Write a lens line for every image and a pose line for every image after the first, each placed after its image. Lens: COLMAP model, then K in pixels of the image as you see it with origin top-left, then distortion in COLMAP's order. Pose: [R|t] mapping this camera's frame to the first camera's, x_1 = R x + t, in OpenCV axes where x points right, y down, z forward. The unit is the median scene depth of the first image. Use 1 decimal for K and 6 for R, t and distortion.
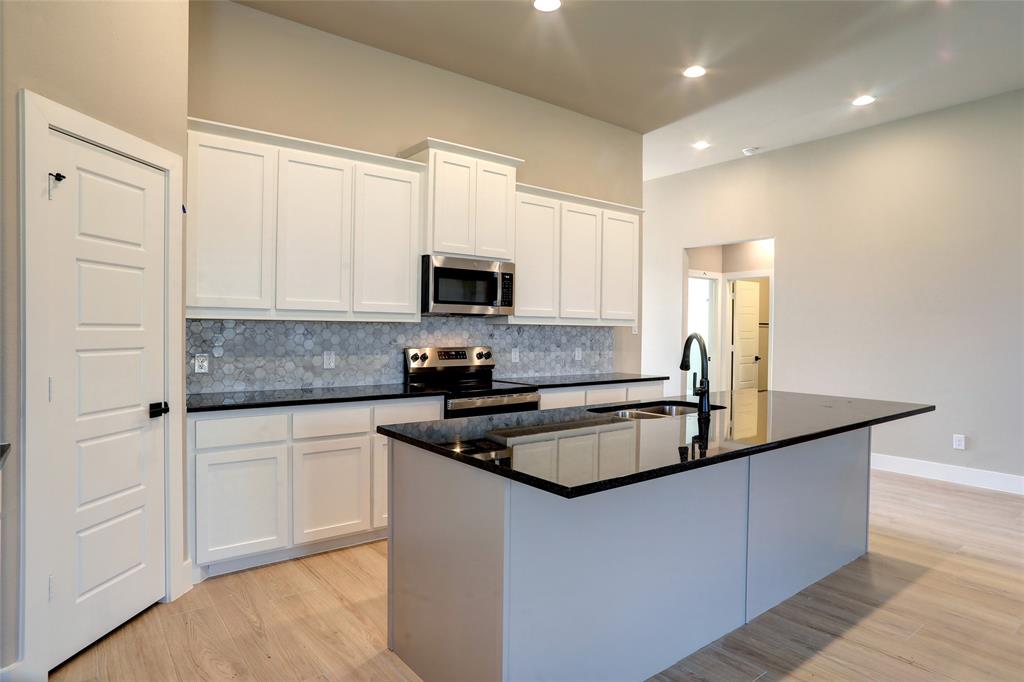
lens RADIAL K [[582.6, 0, 509.0], [0, 582.6, 338.9], [0, 0, 1]] dist [-0.053928, 0.033070]
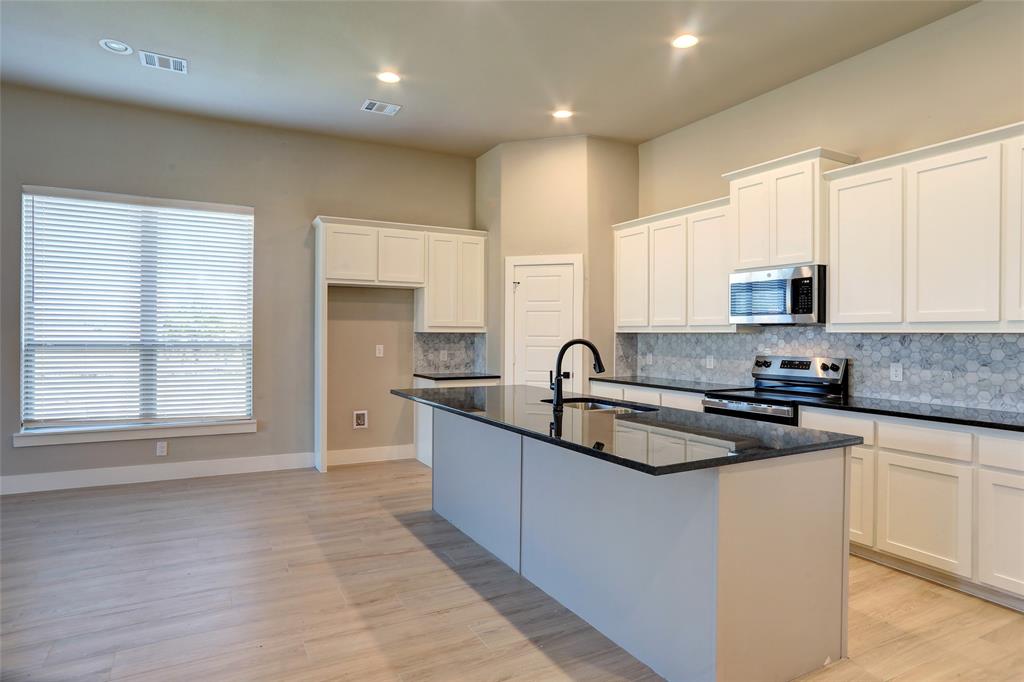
lens RADIAL K [[582.6, 0, 504.6], [0, 582.6, 338.3], [0, 0, 1]] dist [-0.053928, 0.033070]
pose [[-0.166977, -0.005388, -0.985946, 1.065019], [-0.023369, 0.999726, -0.001506, -0.004745], [0.985684, 0.022789, -0.167058, 0.752820]]
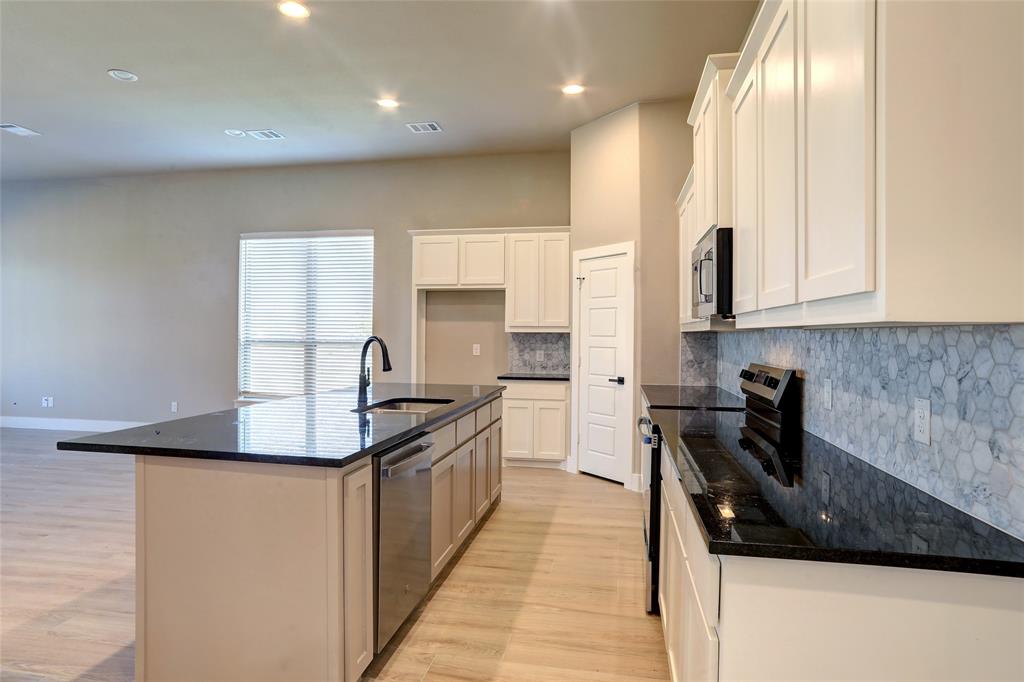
lens RADIAL K [[582.6, 0, 505.4], [0, 582.6, 335.1], [0, 0, 1]] dist [-0.053928, 0.033070]
pose [[-0.748602, -0.016253, -0.662820, 0.634465], [-0.026580, 0.999632, 0.005508, -0.018490], [0.662487, 0.021741, -0.748758, 1.453997]]
